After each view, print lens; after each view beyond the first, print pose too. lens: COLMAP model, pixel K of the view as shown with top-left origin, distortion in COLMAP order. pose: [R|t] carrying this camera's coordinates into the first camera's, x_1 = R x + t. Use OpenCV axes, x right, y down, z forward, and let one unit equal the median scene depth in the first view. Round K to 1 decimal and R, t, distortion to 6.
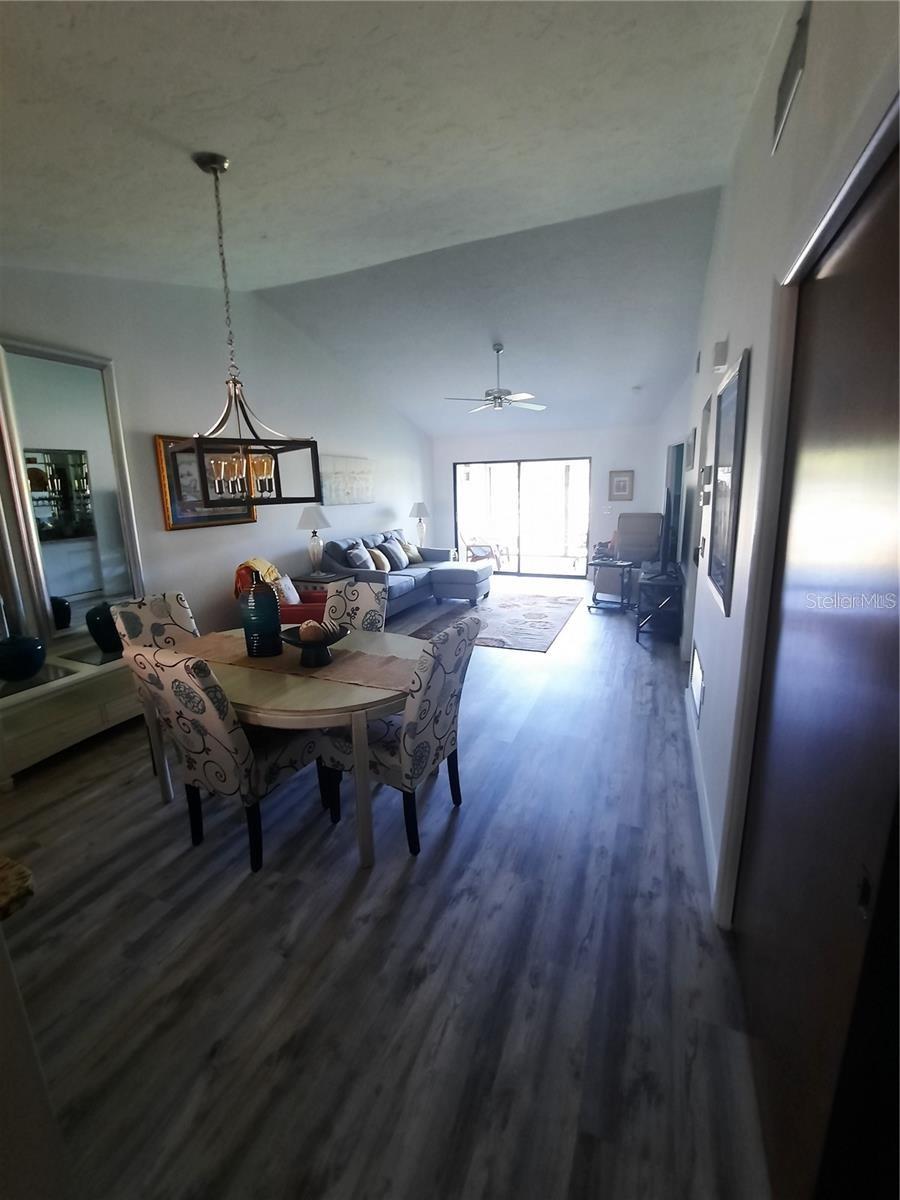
lens RADIAL K [[486.1, 0, 446.6], [0, 486.1, 591.4], [0, 0, 1]] dist [-0.021690, 0.000568]
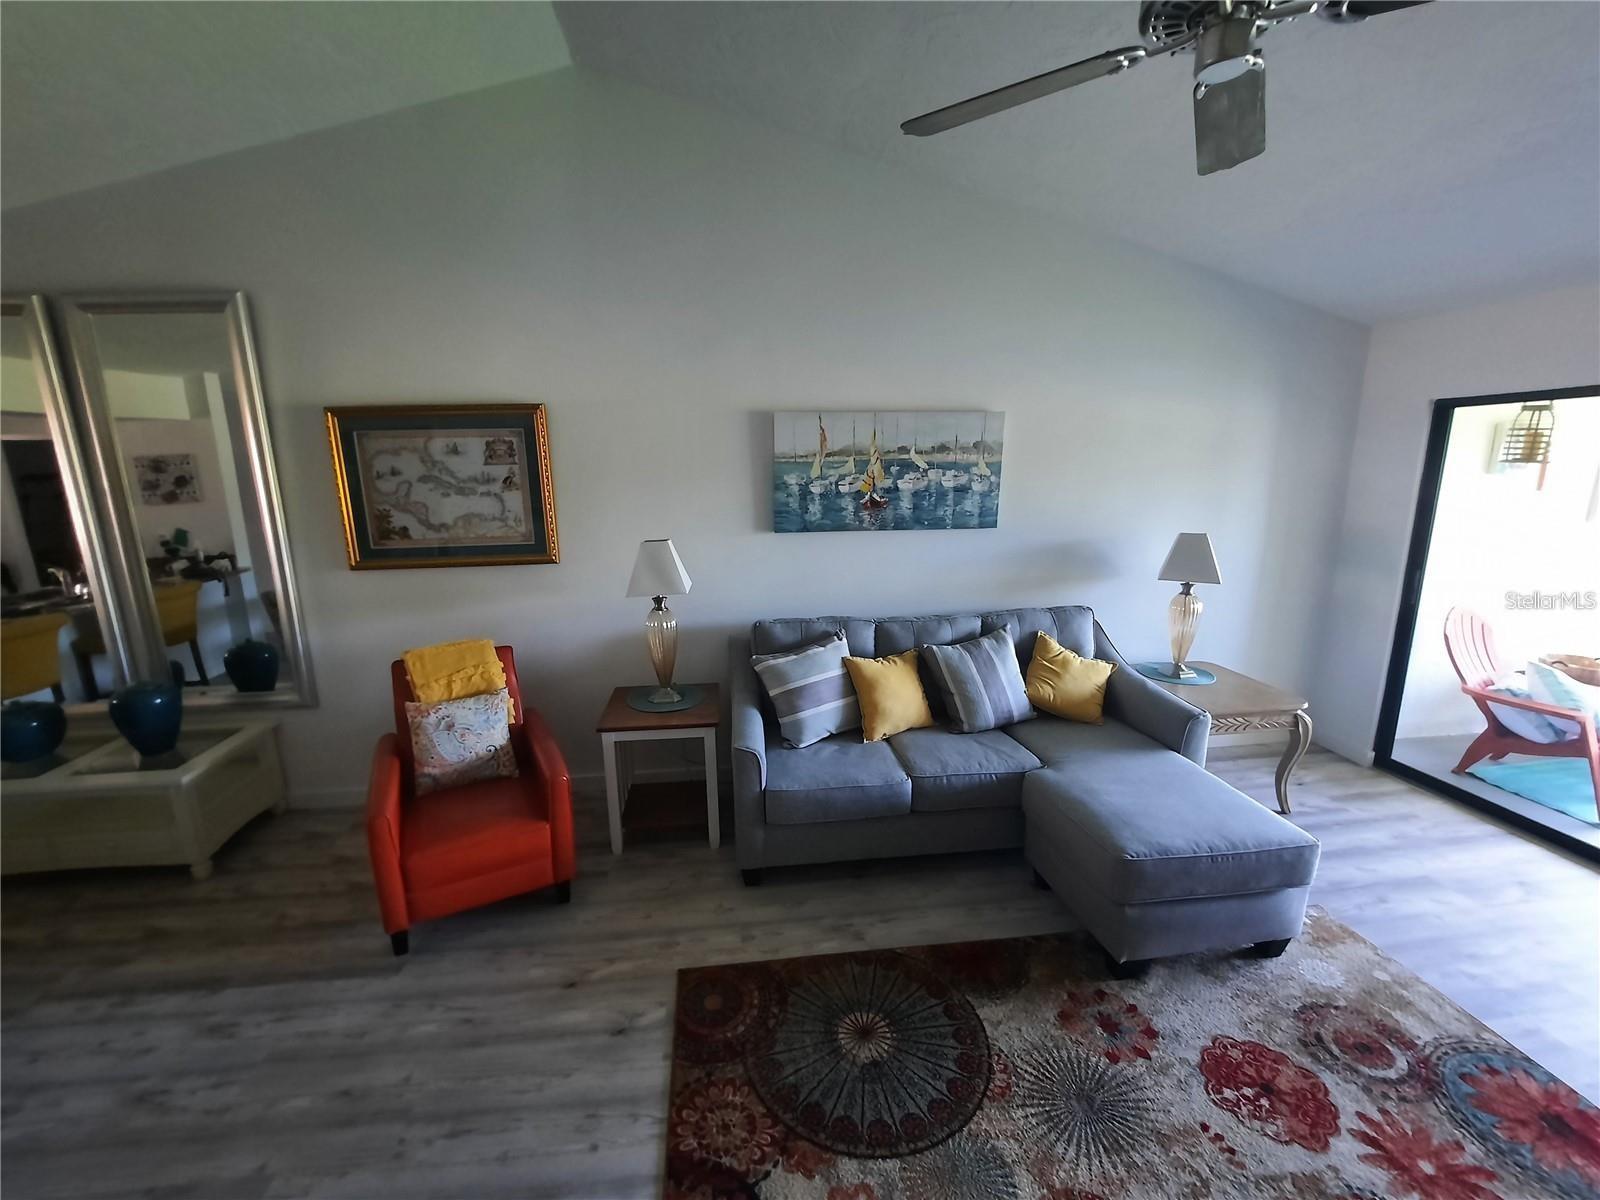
lens RADIAL K [[648.1, 0, 789.7], [0, 648.1, 599.4], [0, 0, 1]] dist [-0.021690, 0.000568]
pose [[0.504295, 0.198564, -0.840392, 0.276576], [-0.173077, 0.976697, 0.126911, -0.223271], [0.846009, 0.081452, 0.526910, 0.825747]]
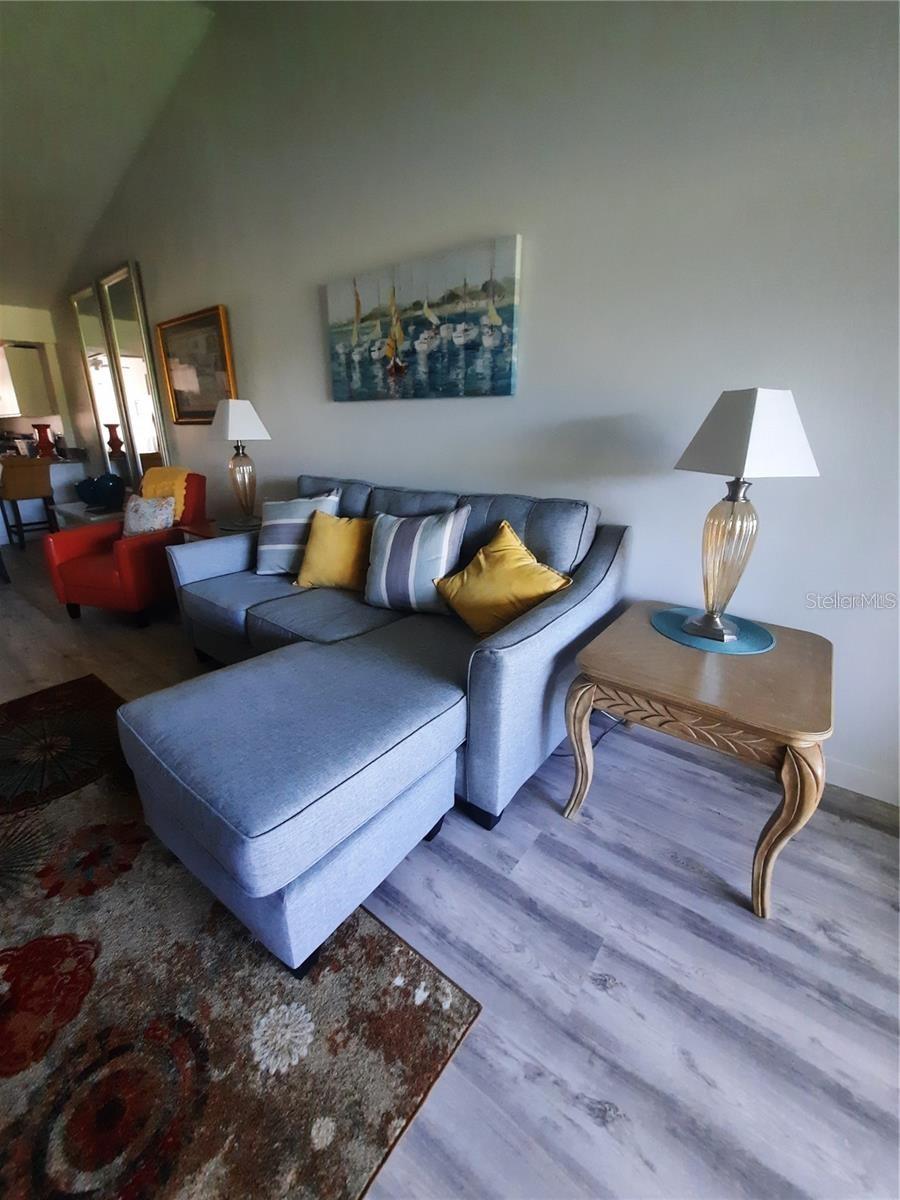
lens RADIAL K [[486.1, 0, 446.6], [0, 486.1, 591.4], [0, 0, 1]] dist [-0.021690, 0.000568]
pose [[-0.245277, 0.333133, -0.910418, 0.250793], [-0.193711, 0.903326, 0.382726, -0.243538], [0.949903, 0.270232, -0.157034, 1.419119]]
